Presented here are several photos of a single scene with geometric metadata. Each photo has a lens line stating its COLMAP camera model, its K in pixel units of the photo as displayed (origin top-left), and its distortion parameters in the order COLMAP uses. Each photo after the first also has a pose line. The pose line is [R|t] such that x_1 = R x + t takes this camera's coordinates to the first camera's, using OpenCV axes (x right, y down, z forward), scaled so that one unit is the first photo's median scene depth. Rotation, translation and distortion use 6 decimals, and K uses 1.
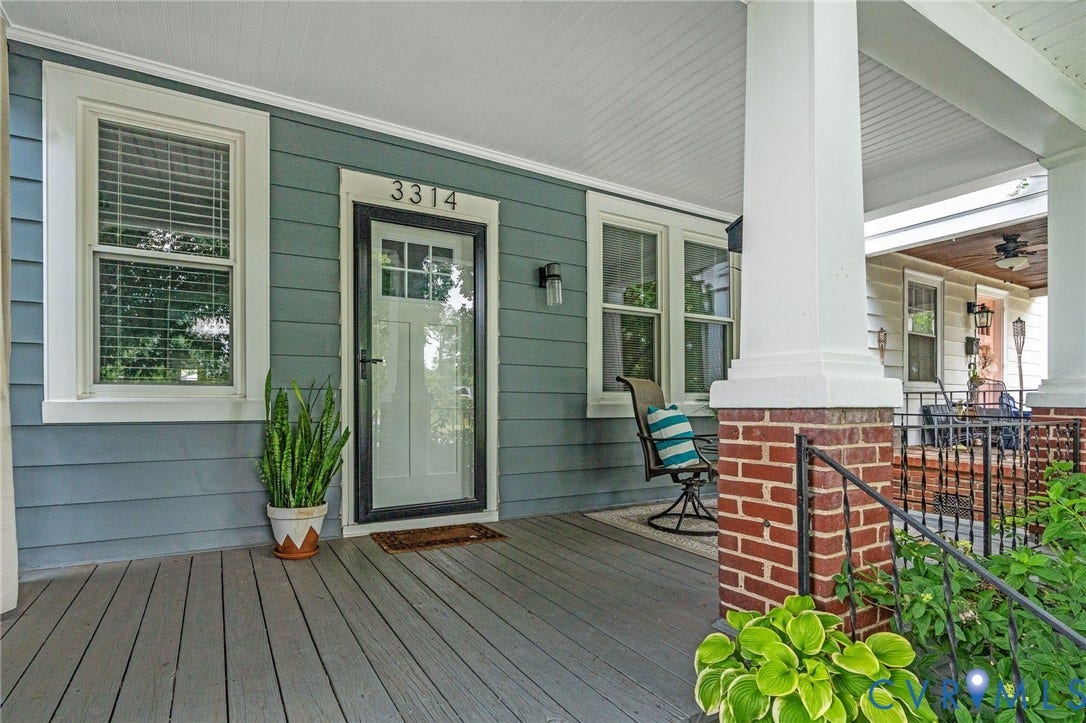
lens RADIAL K [[543.9, 0, 536.1], [0, 543.9, 403.0], [0, 0, 1]] dist [-0.004618, 0.000049]
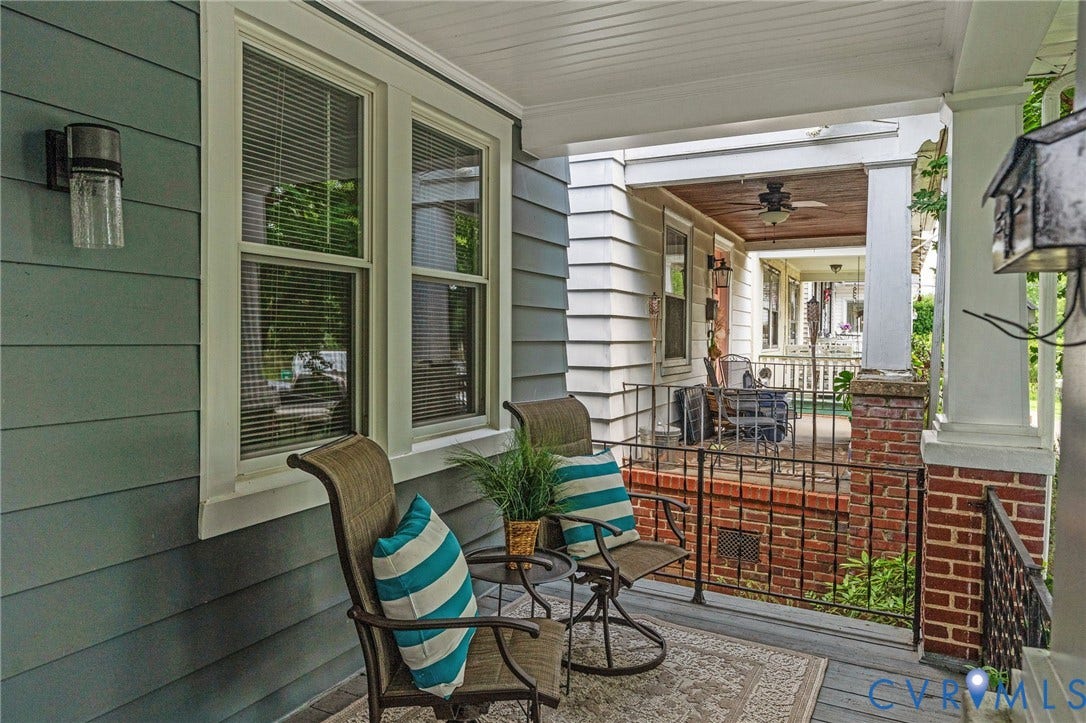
lens RADIAL K [[710.0, 0, 540.2], [0, 710.0, 357.0], [0, 0, 1]] dist [0.002801, 0.002313]
pose [[0.846755, -0.000336, 0.531983, 0.029208], [-0.020990, 0.999200, 0.034040, -0.124697], [-0.531569, -0.039989, 0.846071, 0.441653]]
